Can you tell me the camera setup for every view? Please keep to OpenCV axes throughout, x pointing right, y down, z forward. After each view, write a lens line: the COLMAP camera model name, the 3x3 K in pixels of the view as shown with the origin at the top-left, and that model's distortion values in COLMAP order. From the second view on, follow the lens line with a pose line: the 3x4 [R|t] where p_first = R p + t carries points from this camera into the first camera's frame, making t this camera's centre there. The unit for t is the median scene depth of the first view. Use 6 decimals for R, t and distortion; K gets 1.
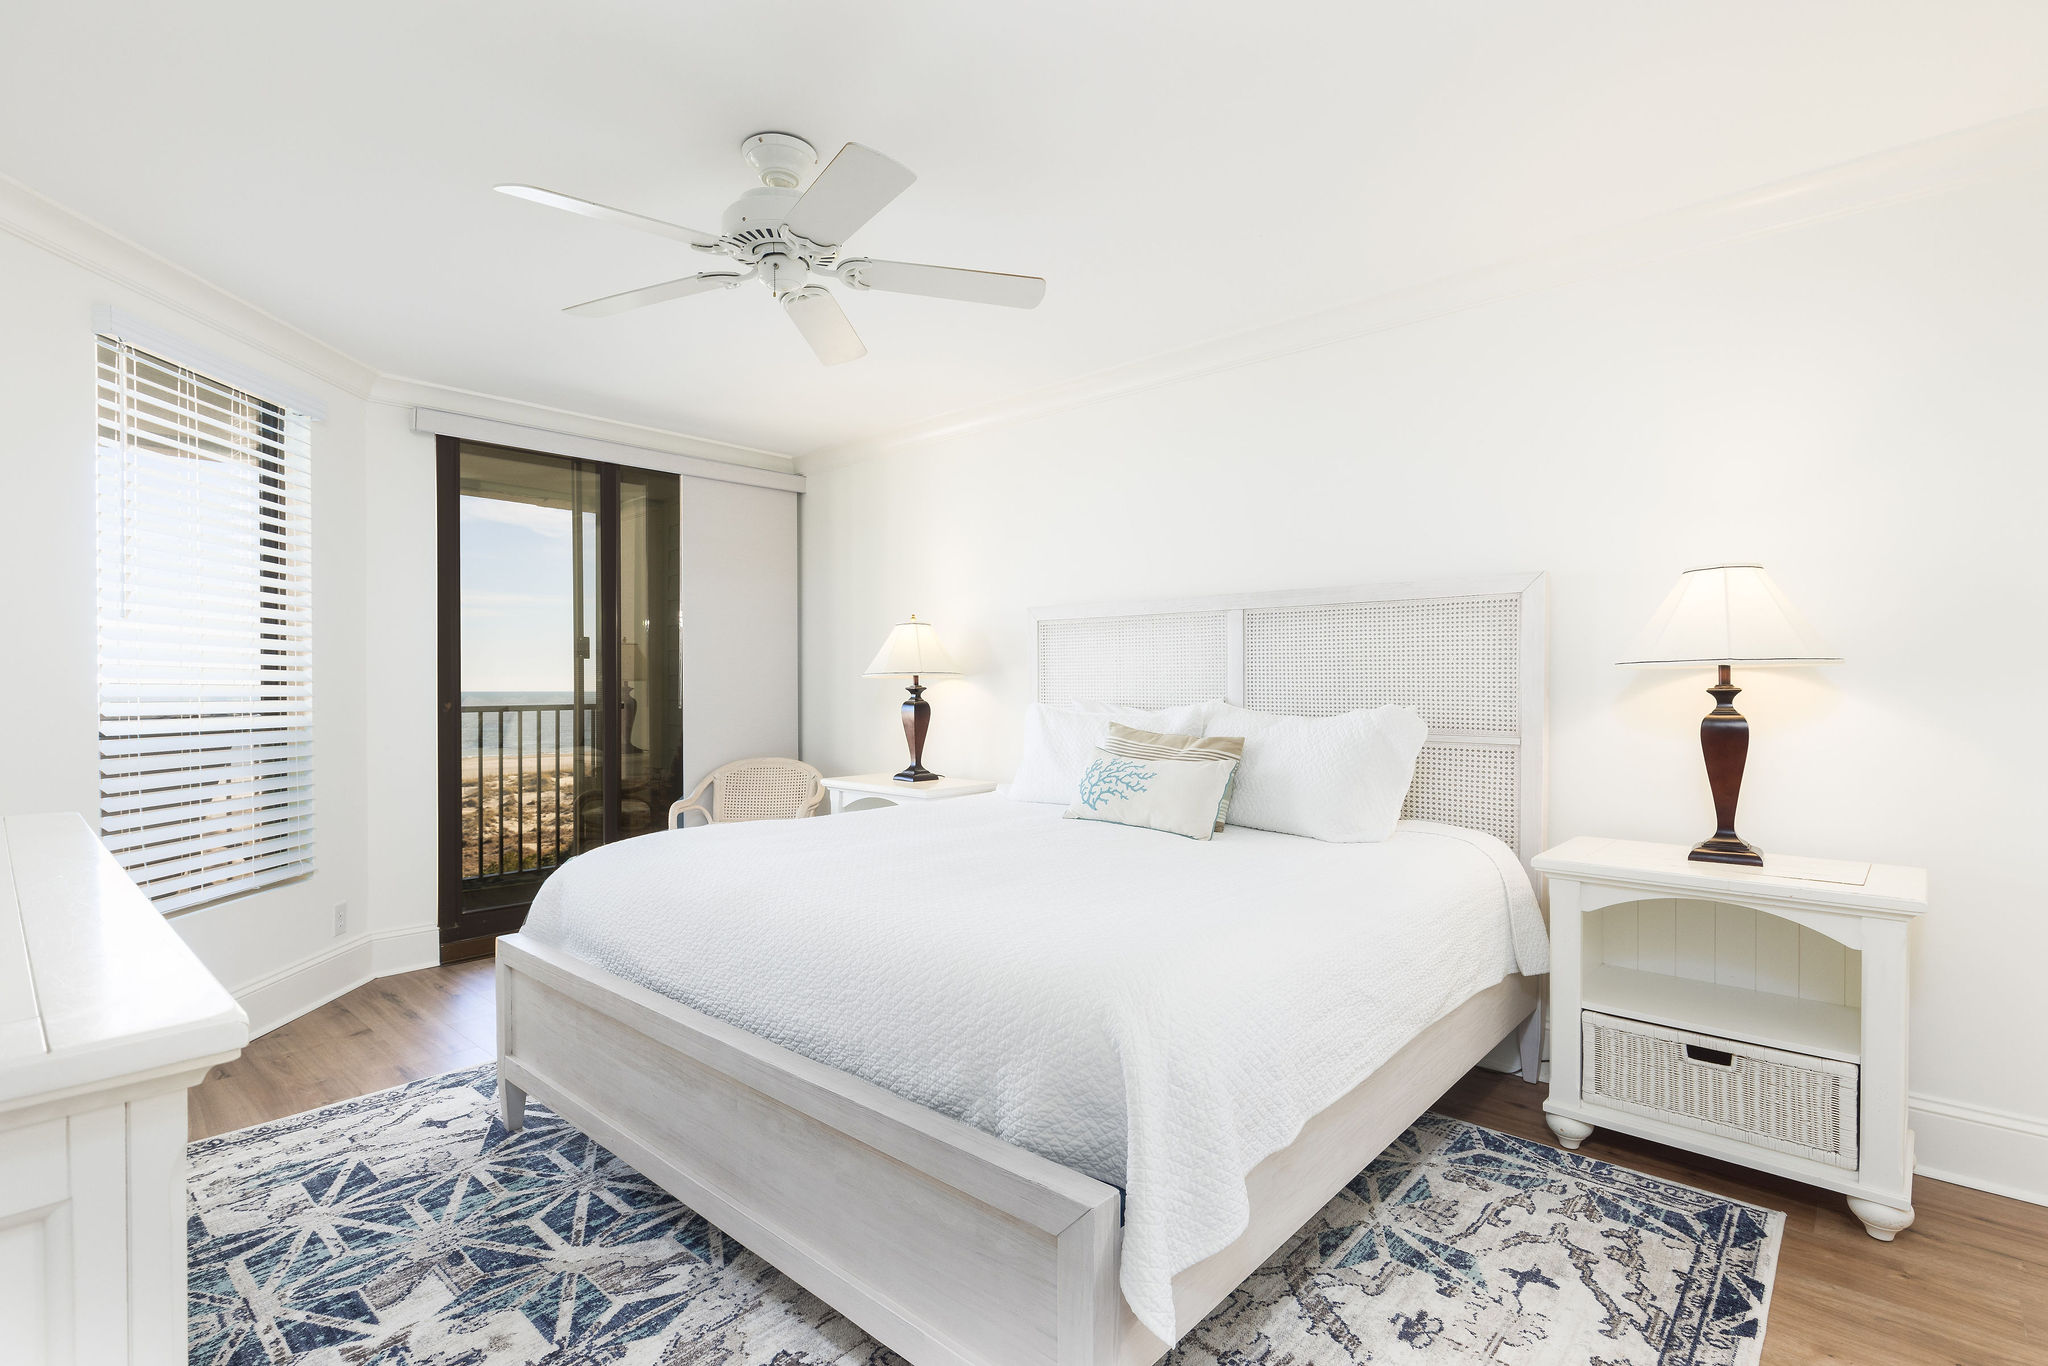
lens RADIAL K [[946.5, 0, 1028.5], [0, 946.5, 695.7], [0, 0, 1]] dist [-0.003494, -0.000416]
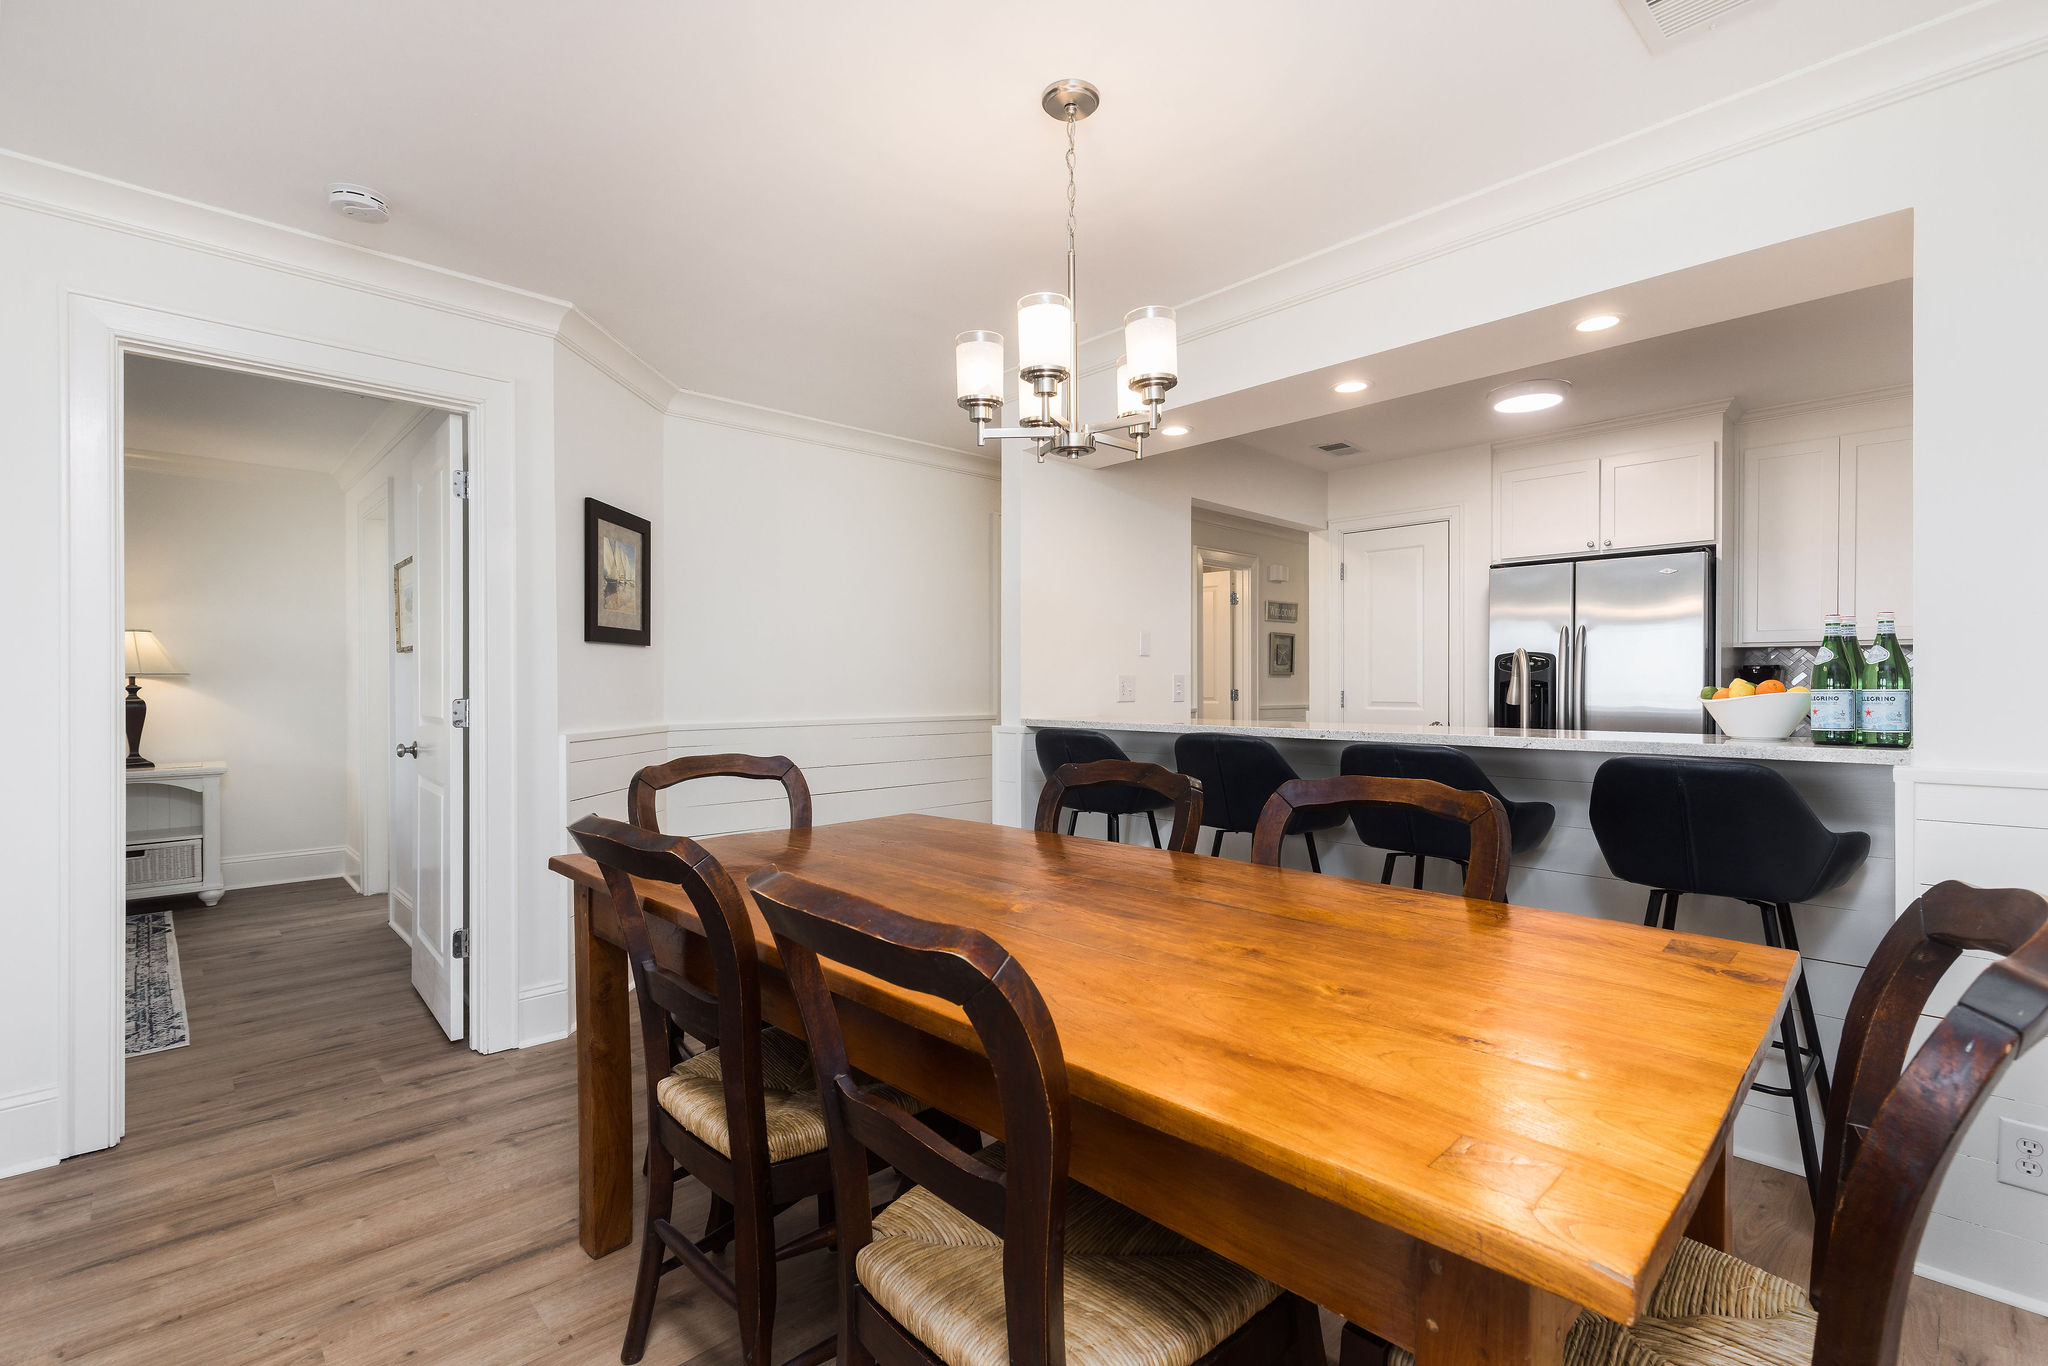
lens RADIAL K [[921.9, 0, 988.5], [0, 921.9, 697.0], [0, 0, 1]] dist [0.007856, -0.000798]
pose [[0.096045, -0.006832, 0.995354, -0.733734], [0.008641, 0.999944, 0.006030, 0.012422], [-0.995339, 0.008022, 0.096099, -0.706591]]
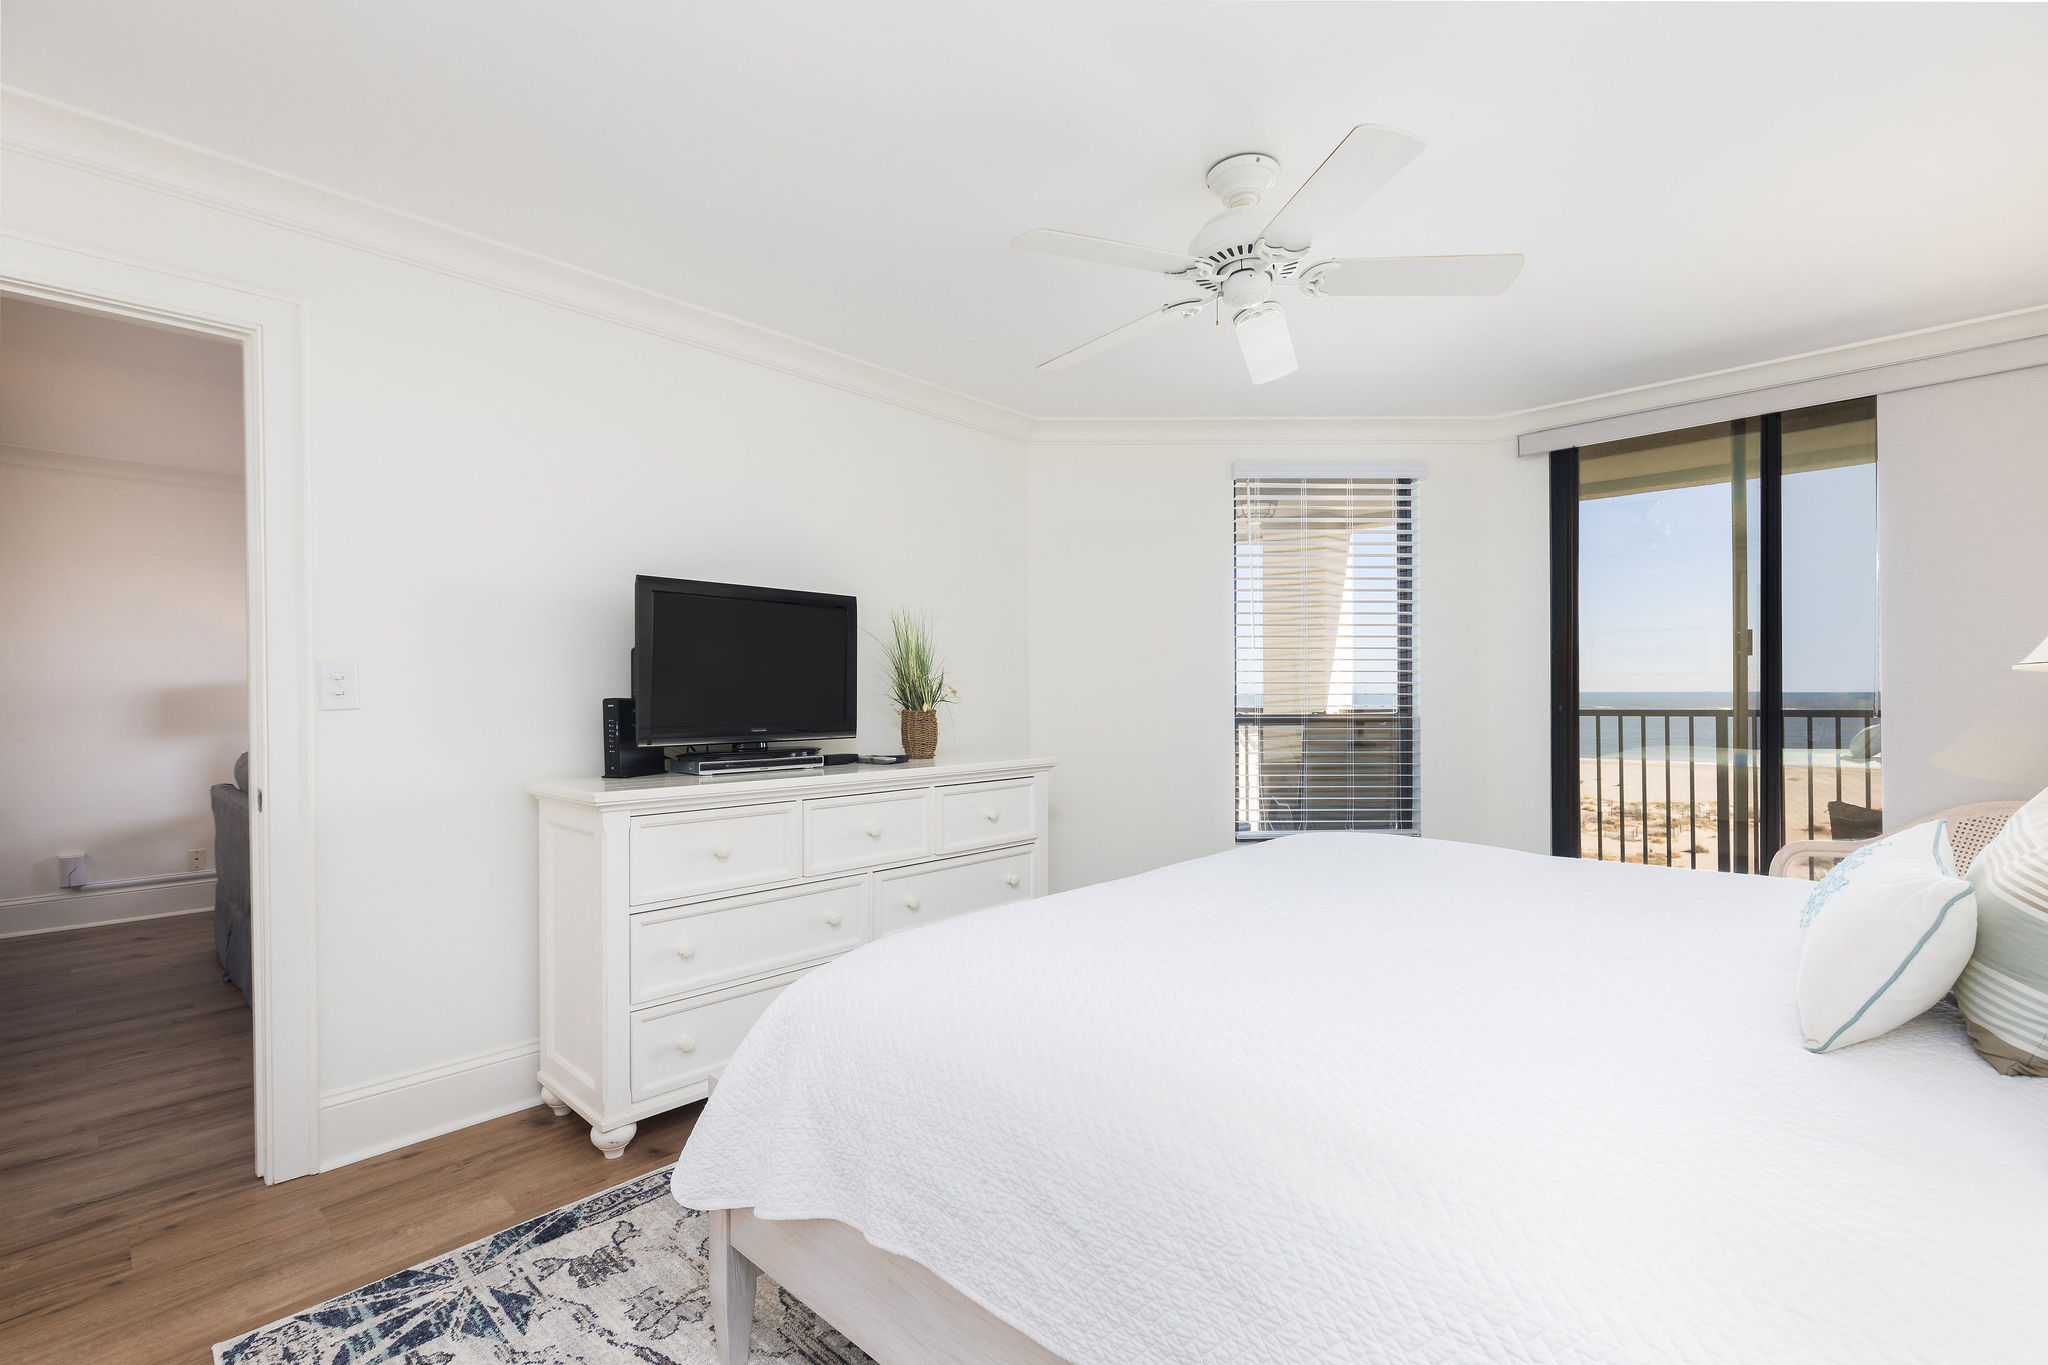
lens RADIAL K [[921.9, 0, 1031.6], [0, 921.9, 687.2], [0, 0, 1]] dist [0.007856, -0.000798]
pose [[-0.021310, -0.011845, -0.999703, 0.411327], [0.002763, 0.999925, -0.011907, -0.003013], [0.999769, -0.003016, -0.021276, 0.437145]]
